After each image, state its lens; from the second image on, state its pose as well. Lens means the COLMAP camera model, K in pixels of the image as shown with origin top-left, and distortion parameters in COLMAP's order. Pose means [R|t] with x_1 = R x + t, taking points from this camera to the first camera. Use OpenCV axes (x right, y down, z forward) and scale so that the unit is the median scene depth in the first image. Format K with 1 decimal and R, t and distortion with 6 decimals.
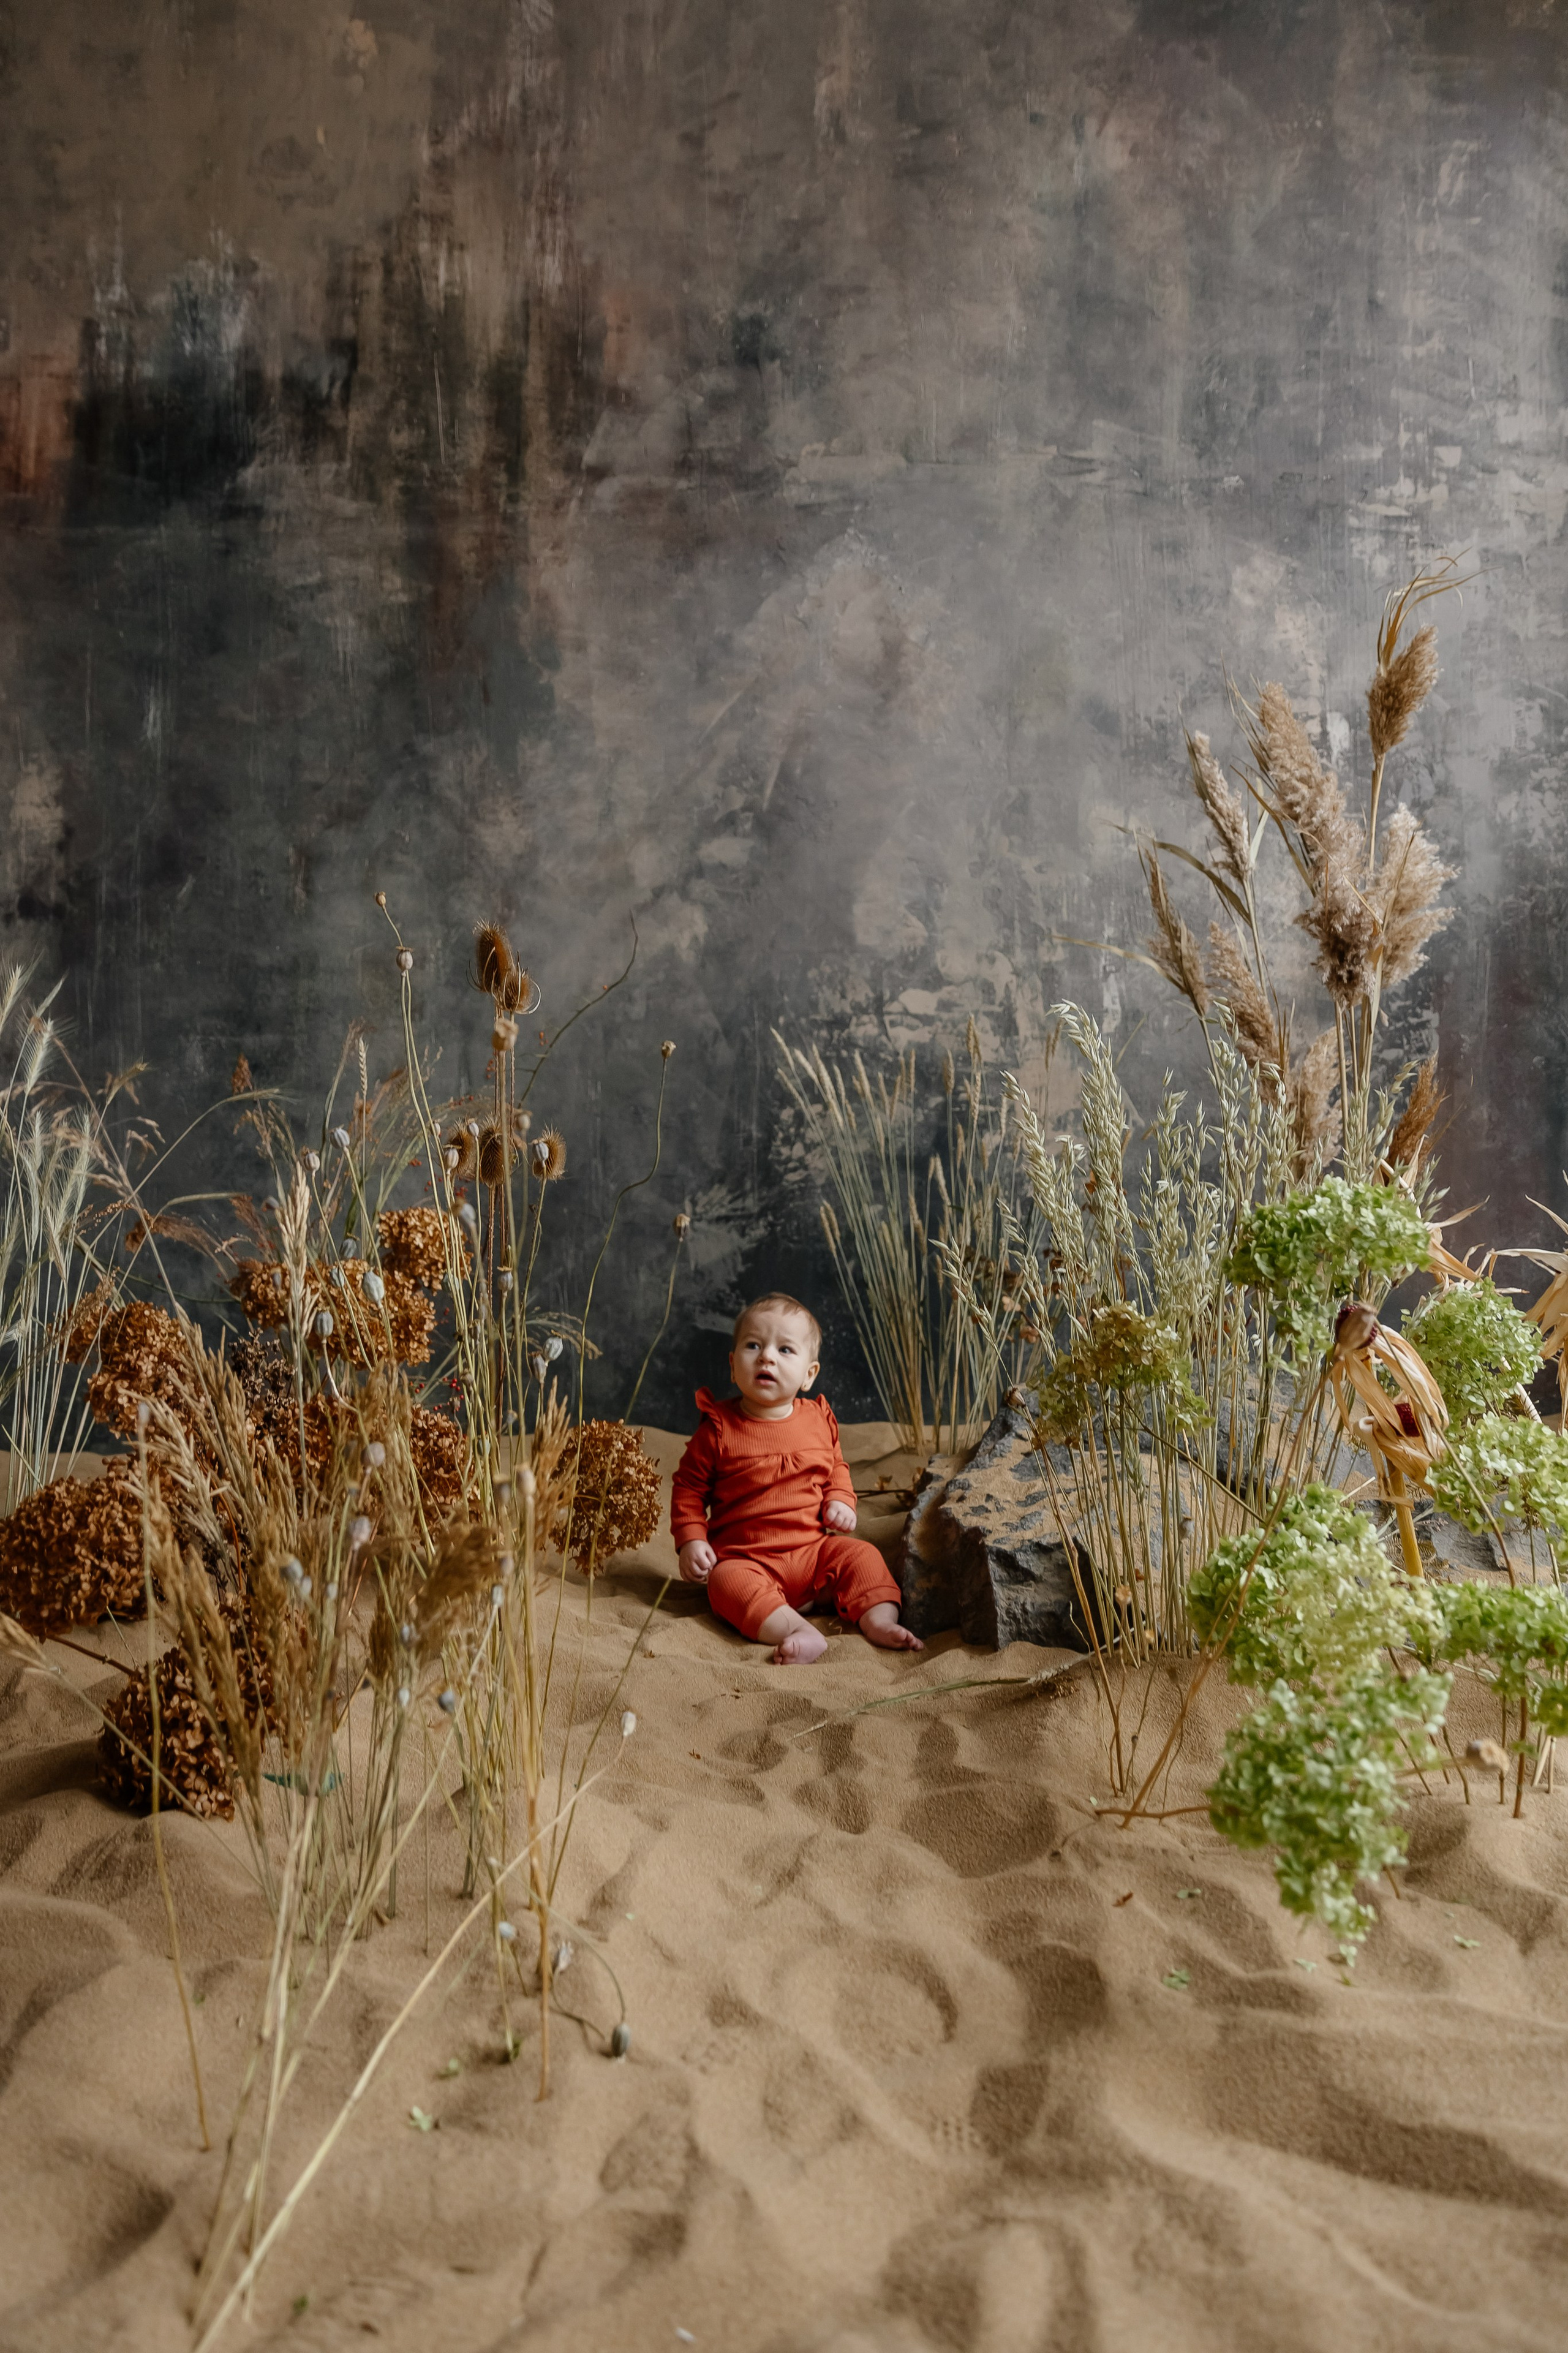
lens RADIAL K [[1630.7, 0, 778.8], [0, 1630.7, 1138.5], [0, 0, 1]] dist [0.009390, -0.004487]
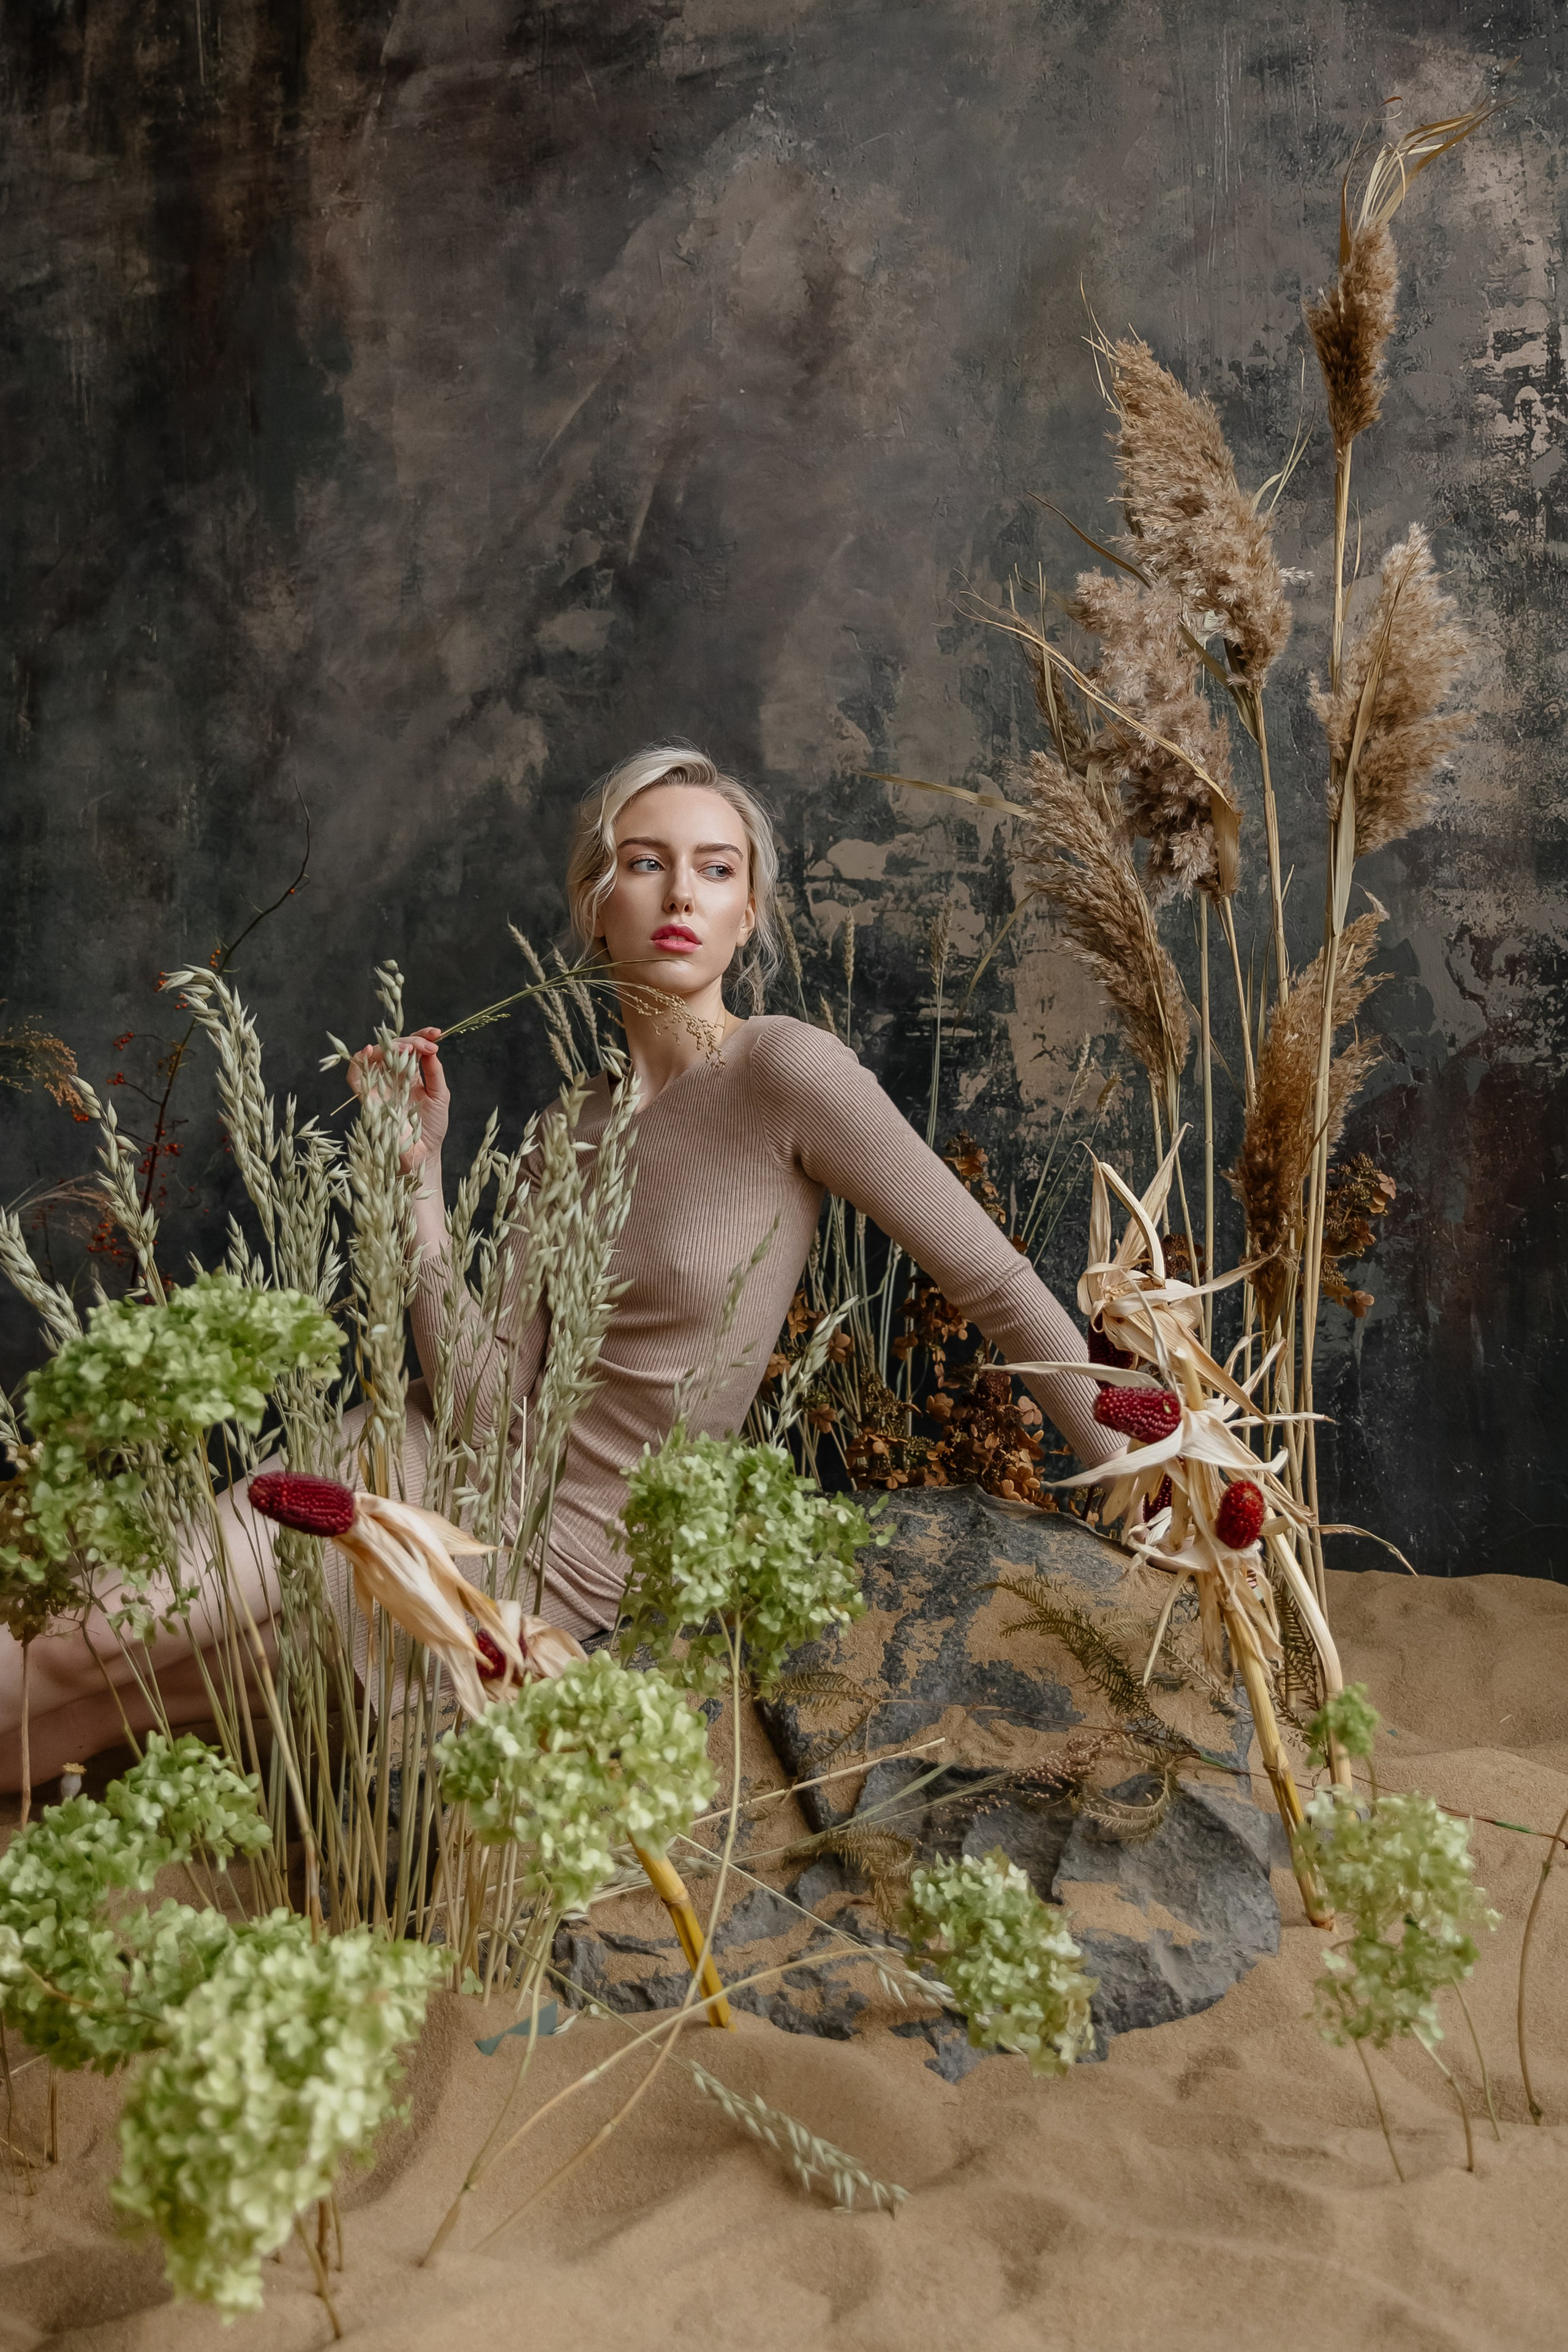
lens RADIAL K [[2670.4, 0, 650.6], [0, 2670.4, 1001.0], [0, 0, 1]] dist [0.000977, -0.003174]
pose [[0.923620, 0.000079, -0.383309, 0.398823], [0.005375, 0.999899, 0.013157, -0.043772], [0.383271, -0.014212, 0.923527, 0.035155]]
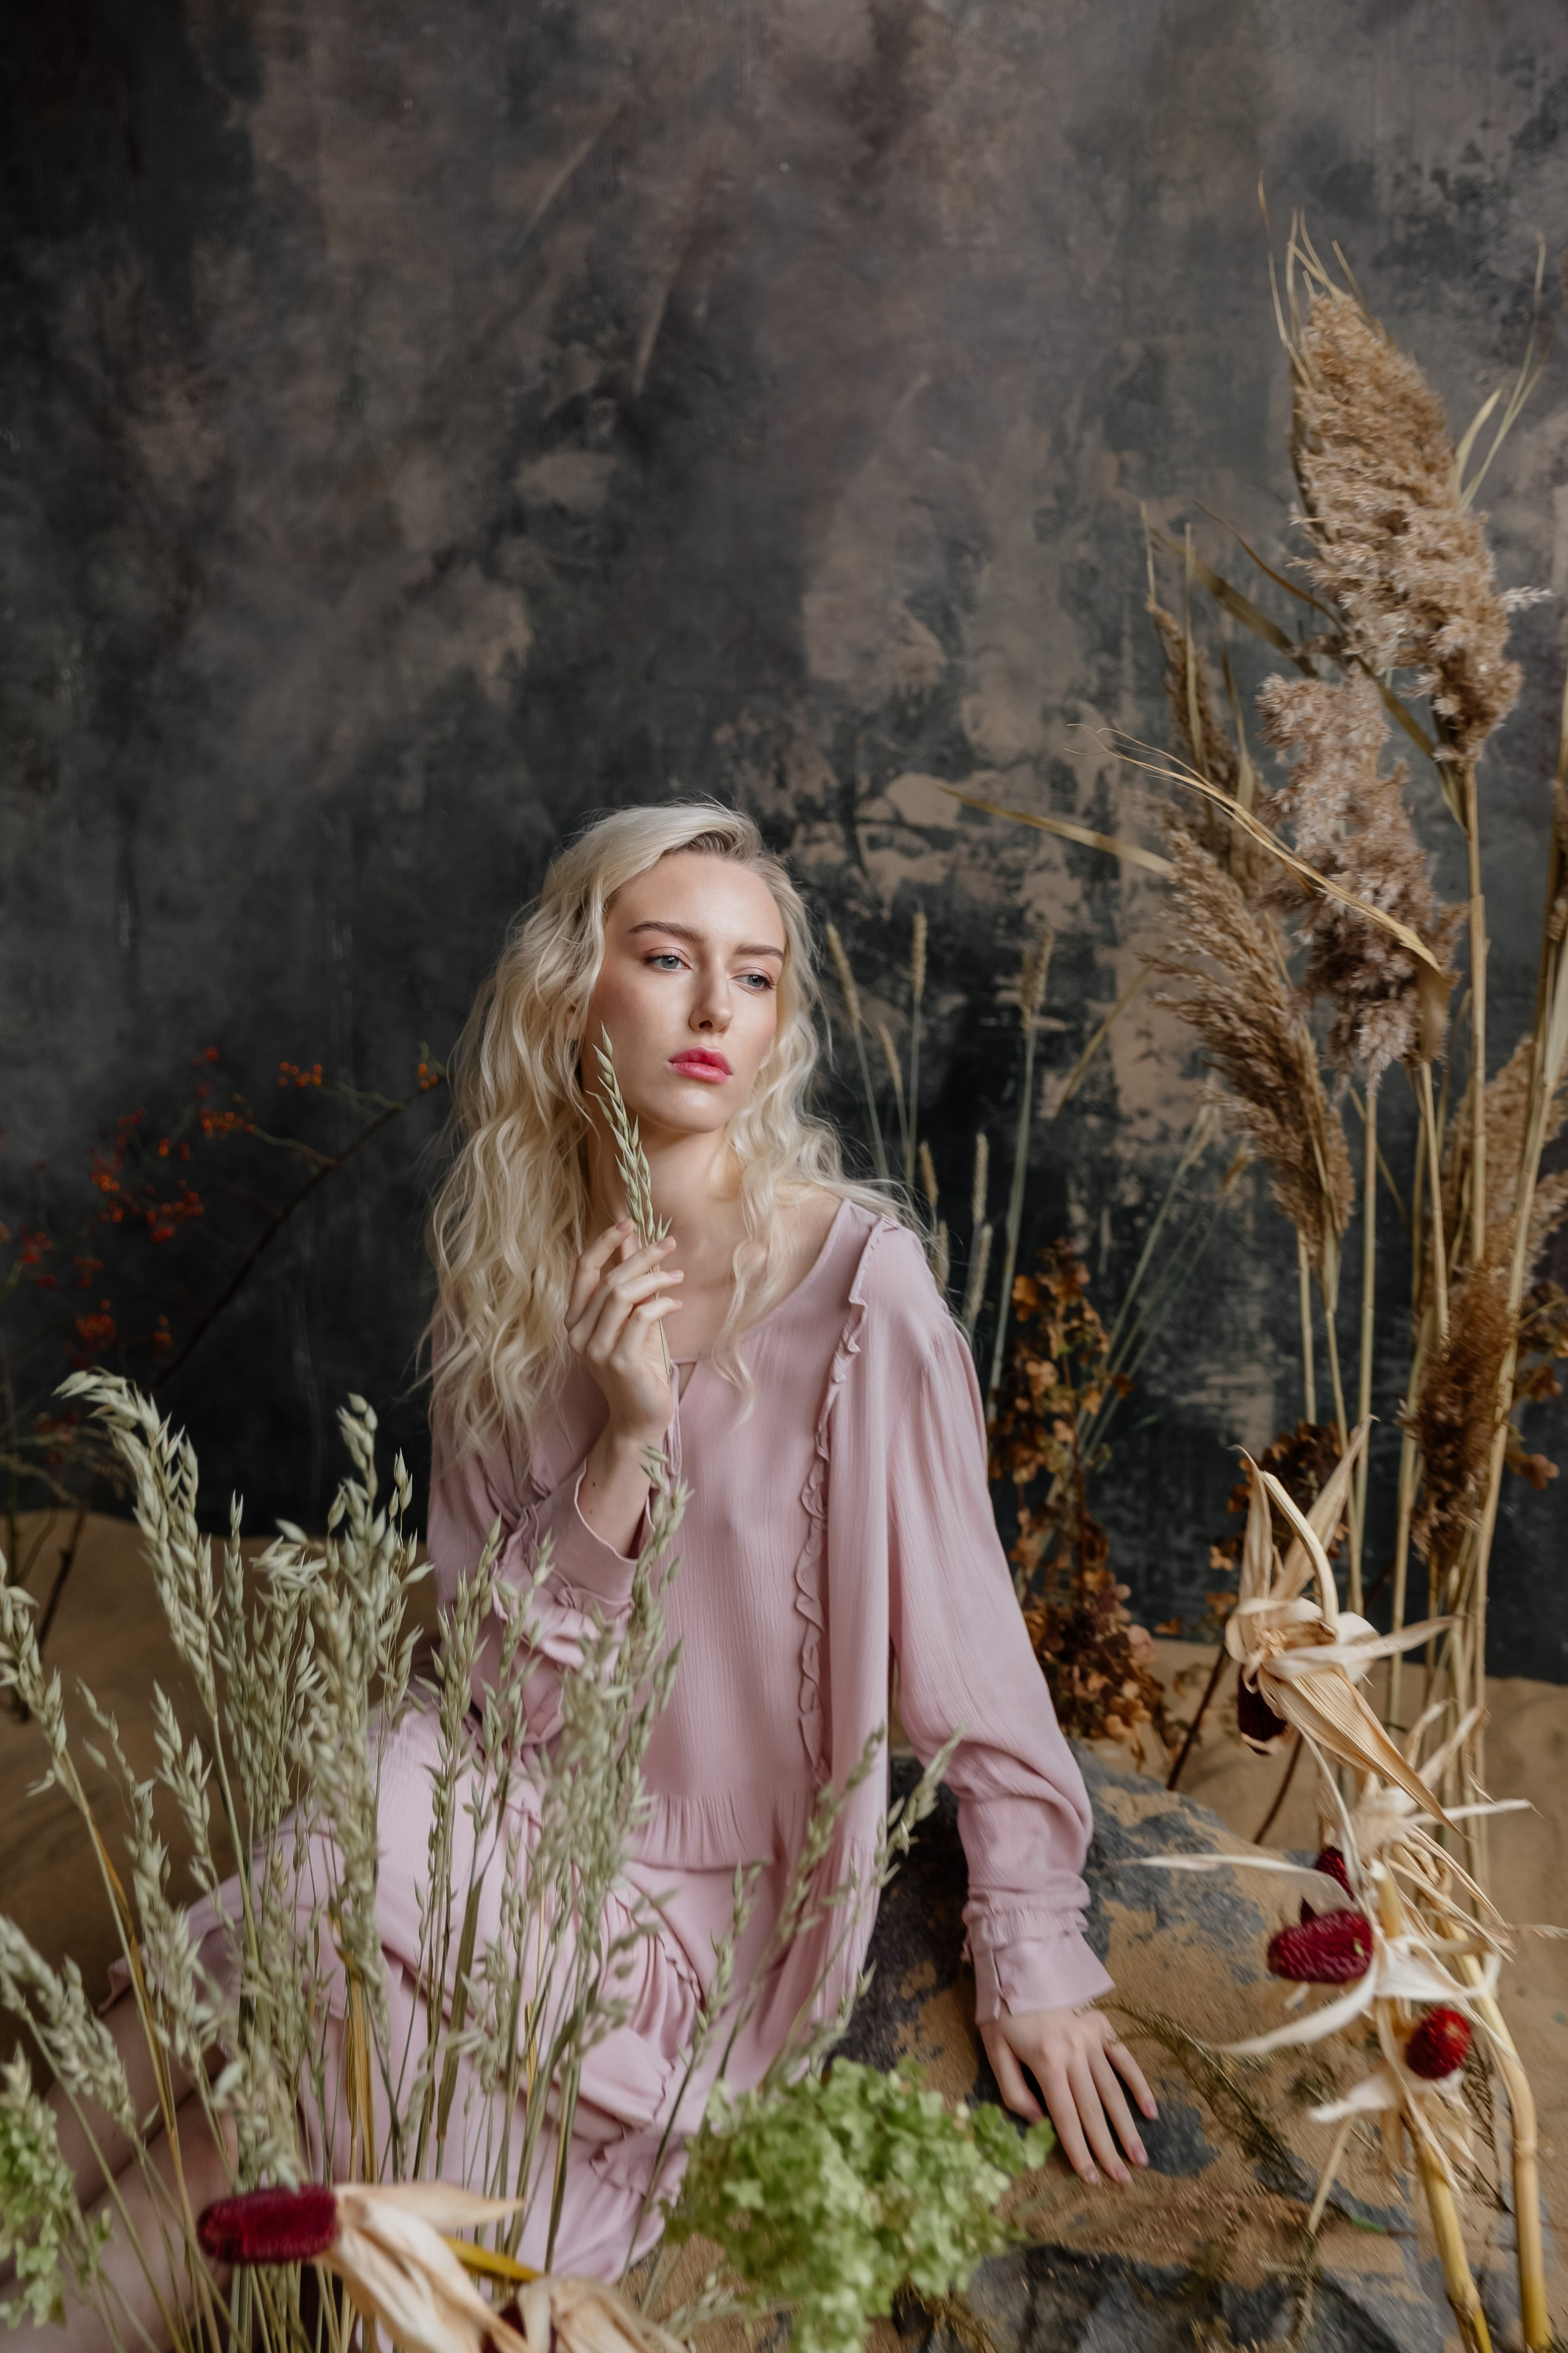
lens RADIAL K [[3037.7, 0, 765.9], [0, 3037.7, 1168.3], [0, 0, 1]] dist [0.063544, 0.090249]
pose [[0.940455, 0.083281, -0.329559, 0.351022], [-0.003768, 0.972017, 0.234879, -0.190509], [0.339898, -0.219652, 0.914452, 0.118176]]
